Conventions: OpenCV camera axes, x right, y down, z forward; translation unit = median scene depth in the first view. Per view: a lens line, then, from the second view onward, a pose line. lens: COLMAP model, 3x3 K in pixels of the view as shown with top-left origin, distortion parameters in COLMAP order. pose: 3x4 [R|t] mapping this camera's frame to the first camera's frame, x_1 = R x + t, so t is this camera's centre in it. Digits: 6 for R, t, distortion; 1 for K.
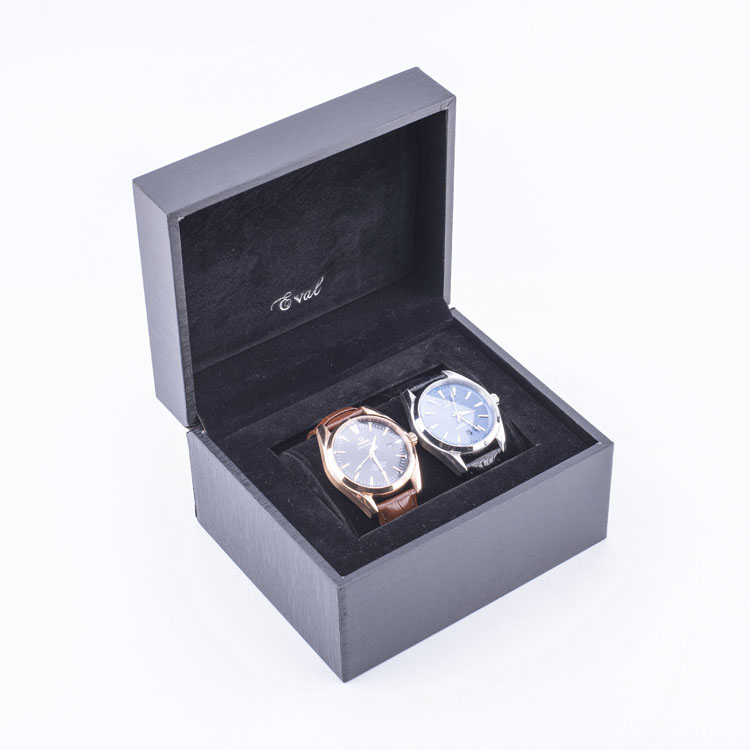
lens RADIAL K [[2003.9, 0, 375.0], [0, 2003.9, 375.0], [0, 0, 1]] dist [-0.108083, -0.759848]
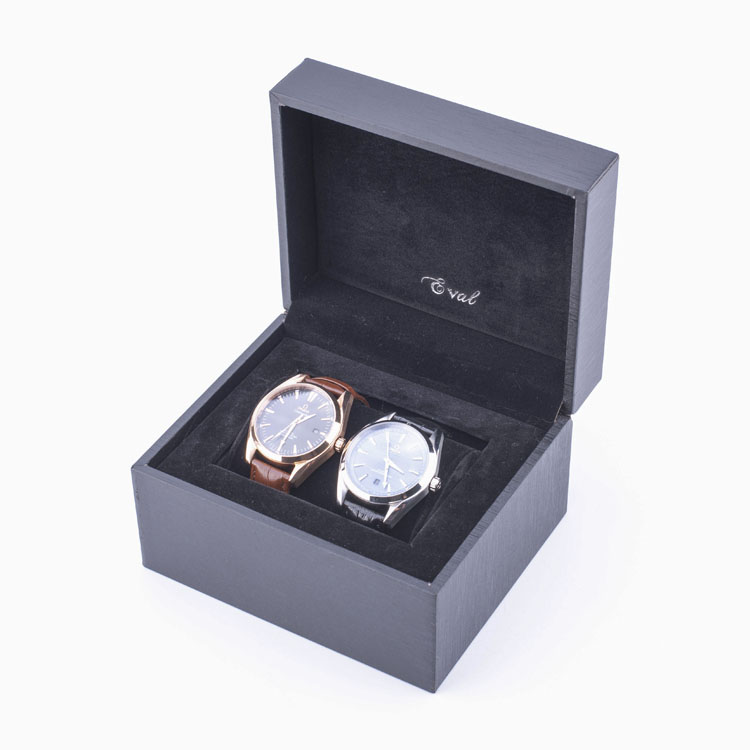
lens RADIAL K [[2003.9, 0, 375.0], [0, 2003.9, 375.0], [0, 0, 1]] dist [-0.108083, -0.759848]
pose [[0.407075, 0.604343, -0.684880, 0.647817], [-0.590428, 0.746207, 0.307523, -0.291404], [0.696911, 0.279187, 0.660582, 0.364173]]
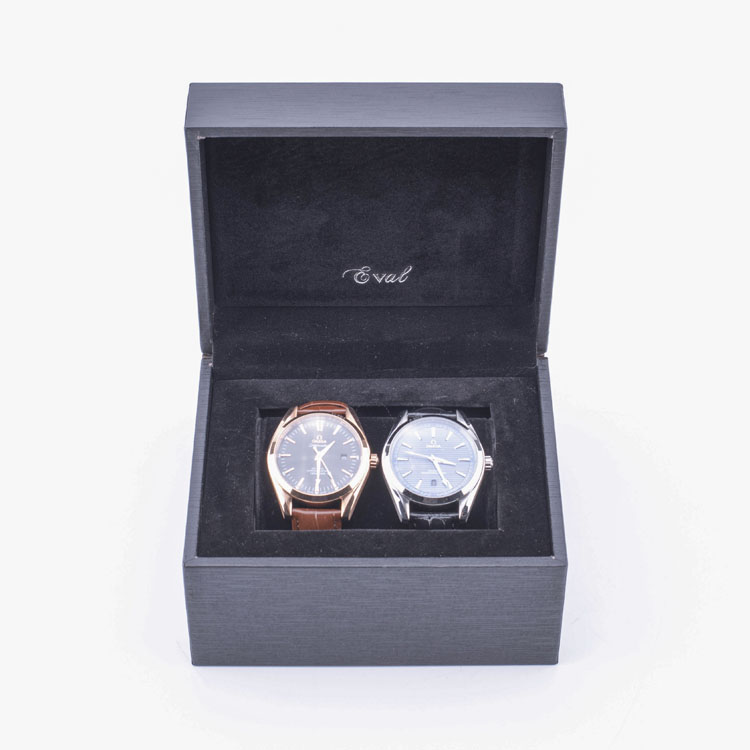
lens RADIAL K [[2003.9, 0, 375.0], [0, 2003.9, 375.0], [0, 0, 1]] dist [-0.108083, -0.759848]
pose [[0.817476, 0.402011, -0.412455, 0.370263], [-0.387561, 0.913681, 0.122408, -0.113036], [0.426062, 0.059786, 0.902716, 0.176330]]
